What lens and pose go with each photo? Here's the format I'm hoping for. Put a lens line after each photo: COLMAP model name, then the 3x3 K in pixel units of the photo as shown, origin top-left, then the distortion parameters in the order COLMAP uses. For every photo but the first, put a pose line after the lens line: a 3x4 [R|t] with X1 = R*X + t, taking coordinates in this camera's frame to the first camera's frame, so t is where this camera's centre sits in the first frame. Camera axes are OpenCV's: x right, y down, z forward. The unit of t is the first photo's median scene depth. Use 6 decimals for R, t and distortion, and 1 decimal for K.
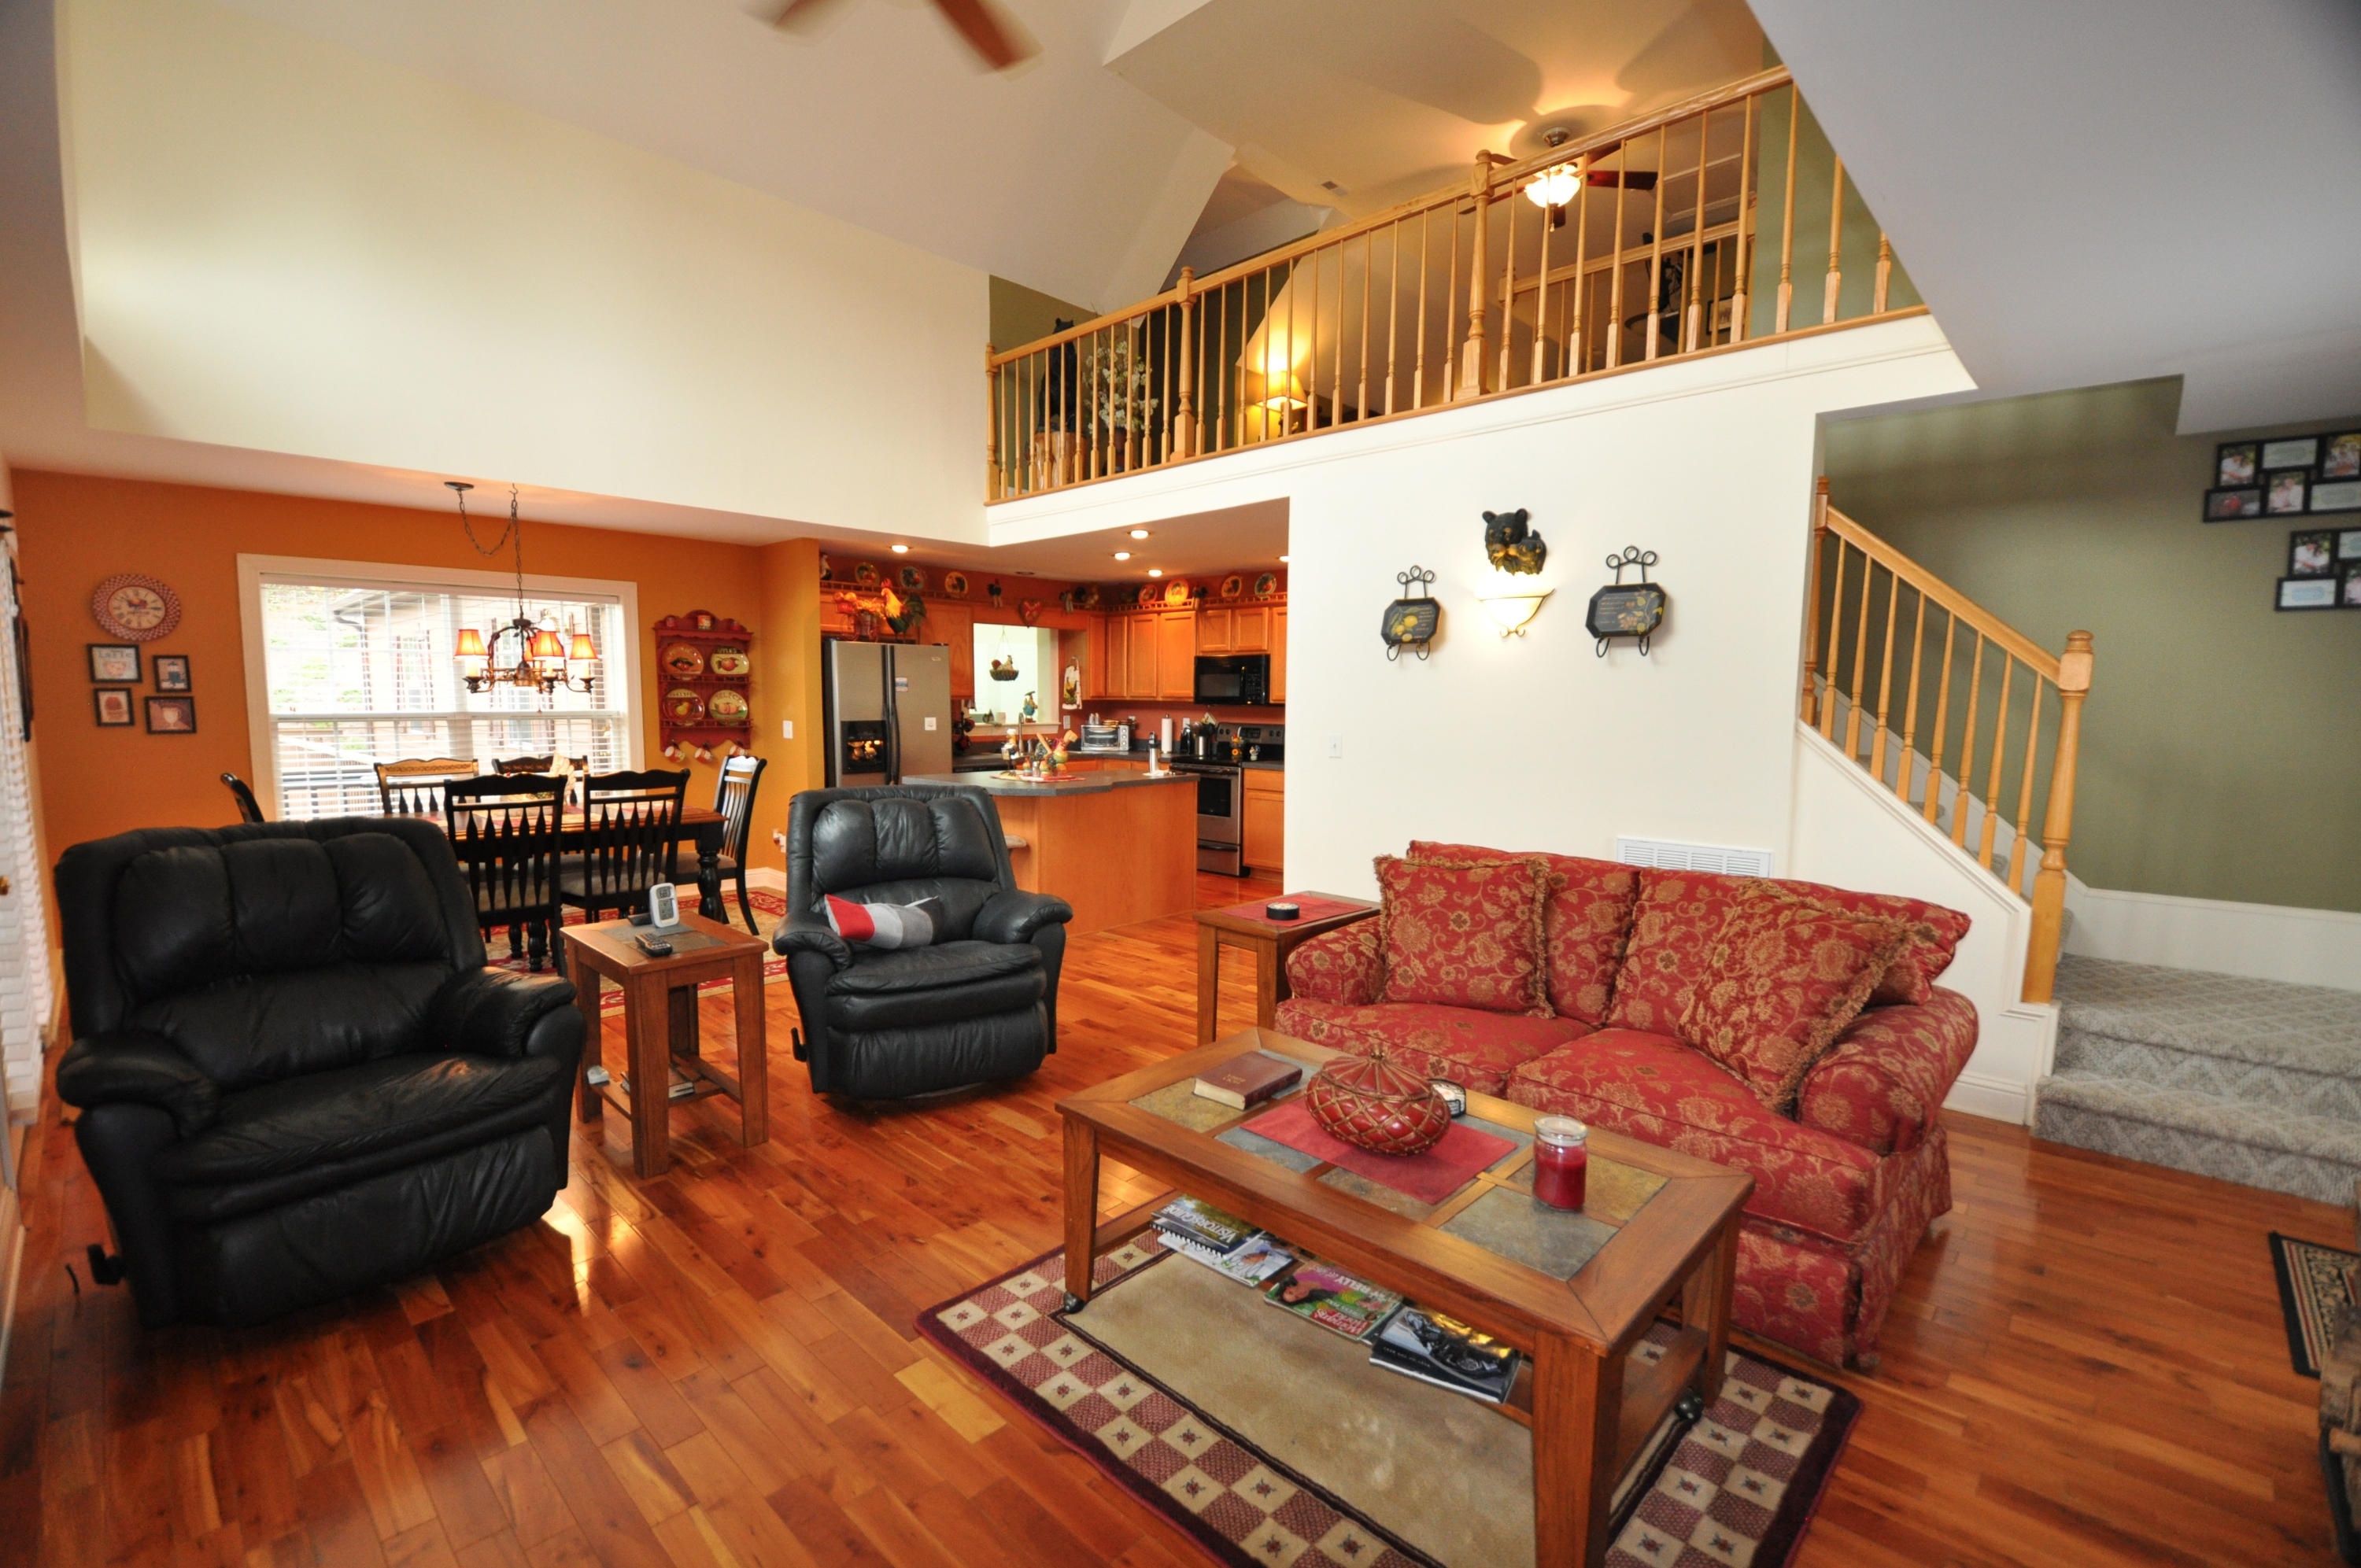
lens RADIAL K [[1020.9, 0, 1179.3], [0, 1020.9, 803.7], [0, 0, 1]] dist [0.024959, -0.028033]
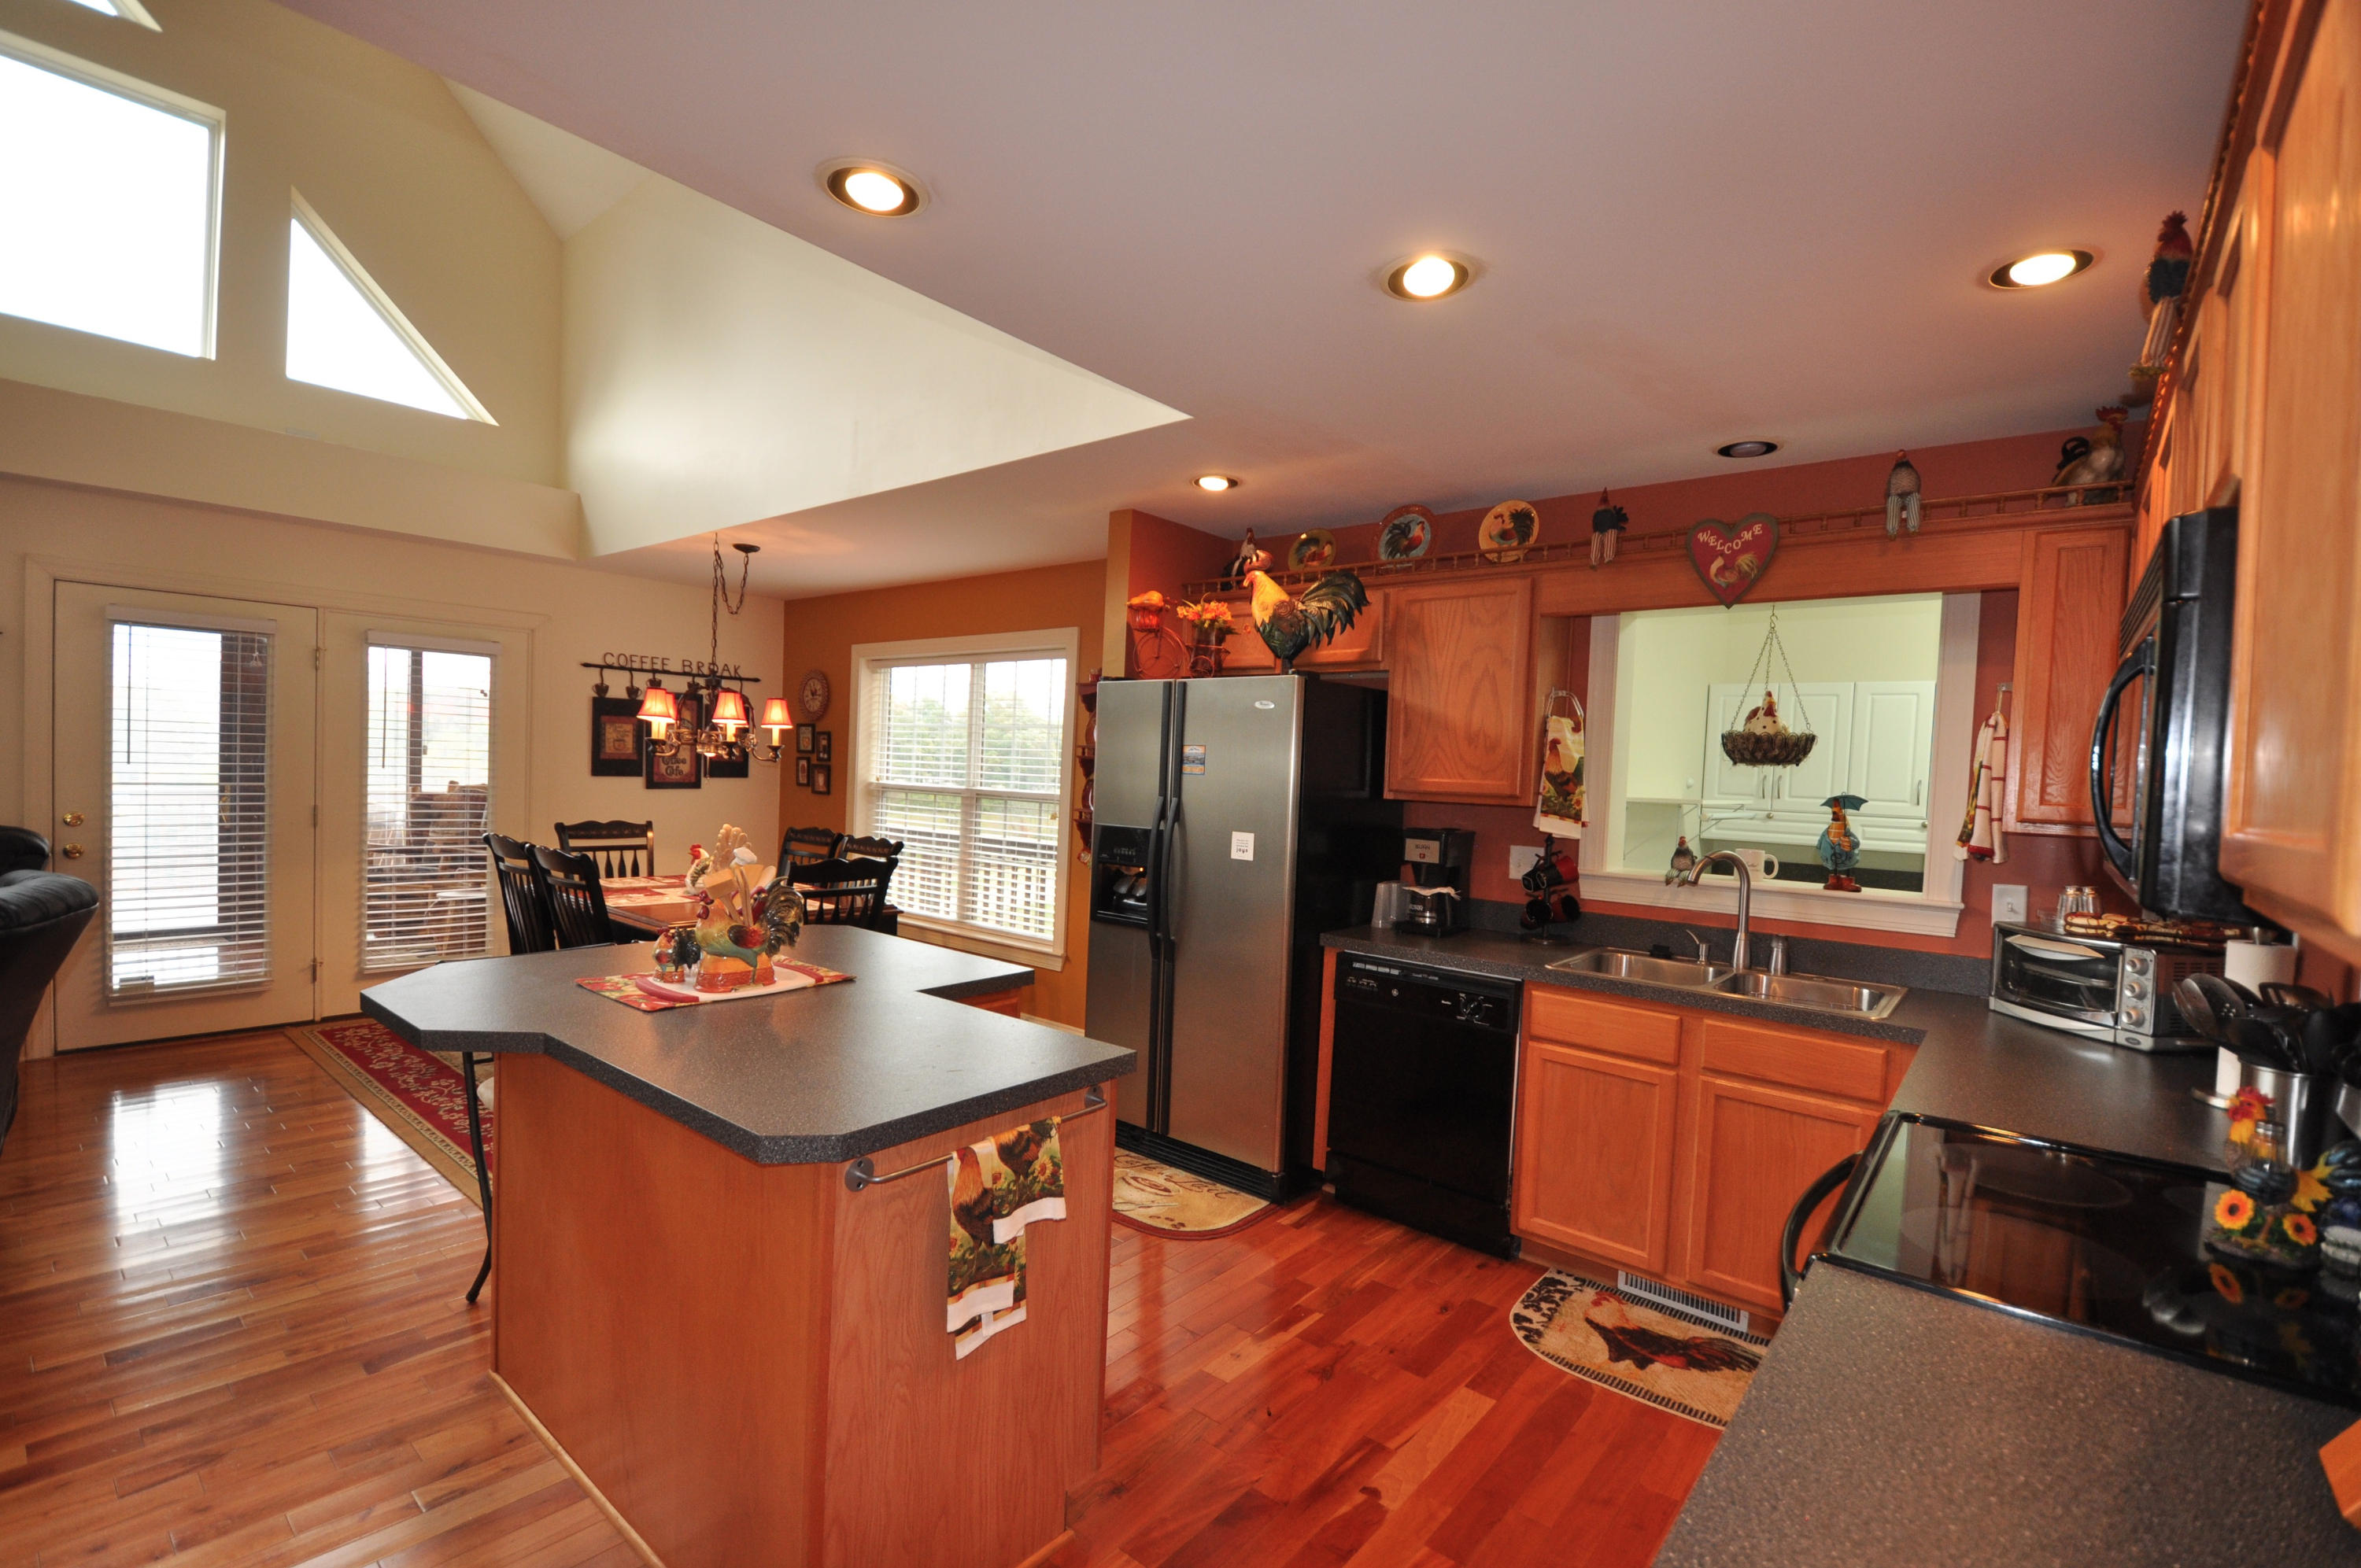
lens RADIAL K [[1044.4, 0, 1178.4], [0, 1044.4, 798.6], [0, 0, 1]] dist [0.014197, -0.018580]
pose [[0.069368, 0.025735, -0.997259, 0.322479], [-0.143649, 0.989507, 0.015543, -0.149678], [0.987195, 0.142177, 0.072337, 1.369782]]
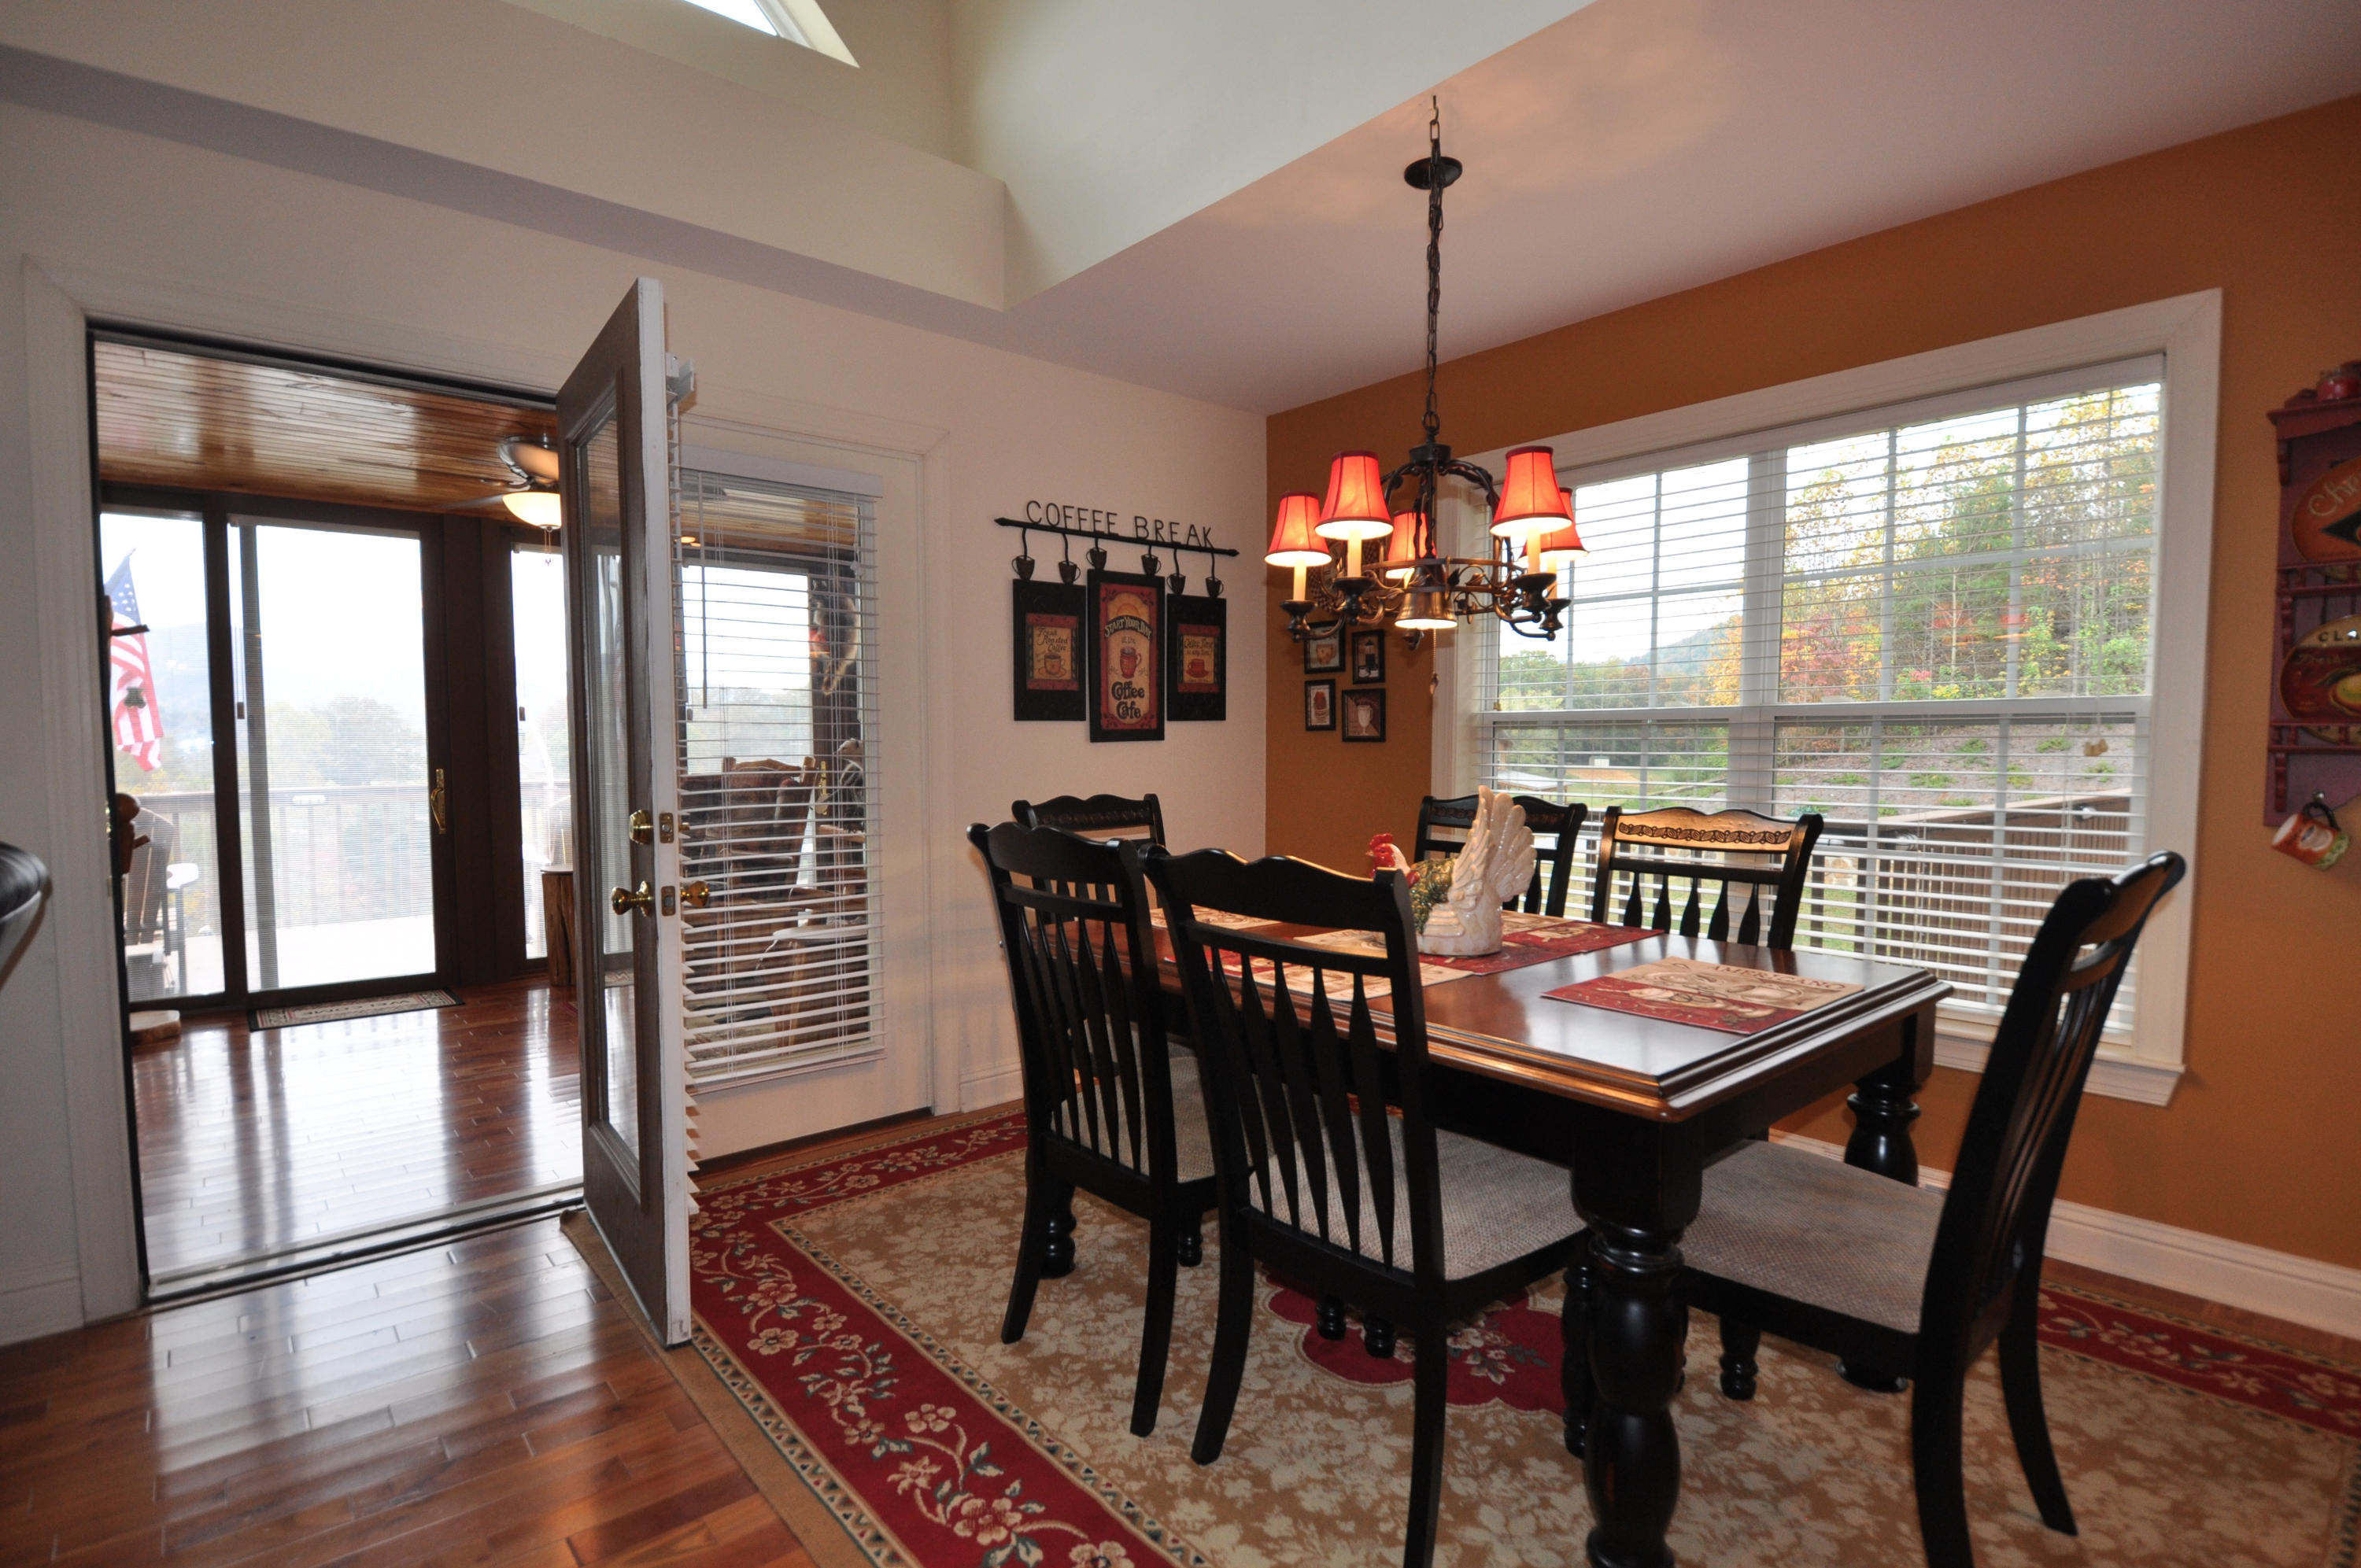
lens RADIAL K [[1135.4, 0, 1182.3], [0, 1135.4, 791.2], [0, 0, 1]] dist [0.003151, -0.000427]
pose [[-0.090748, 0.040029, -0.995069, -0.194300], [-0.101448, 0.993622, 0.049222, -0.062379], [0.990693, 0.105415, -0.086108, 0.967776]]
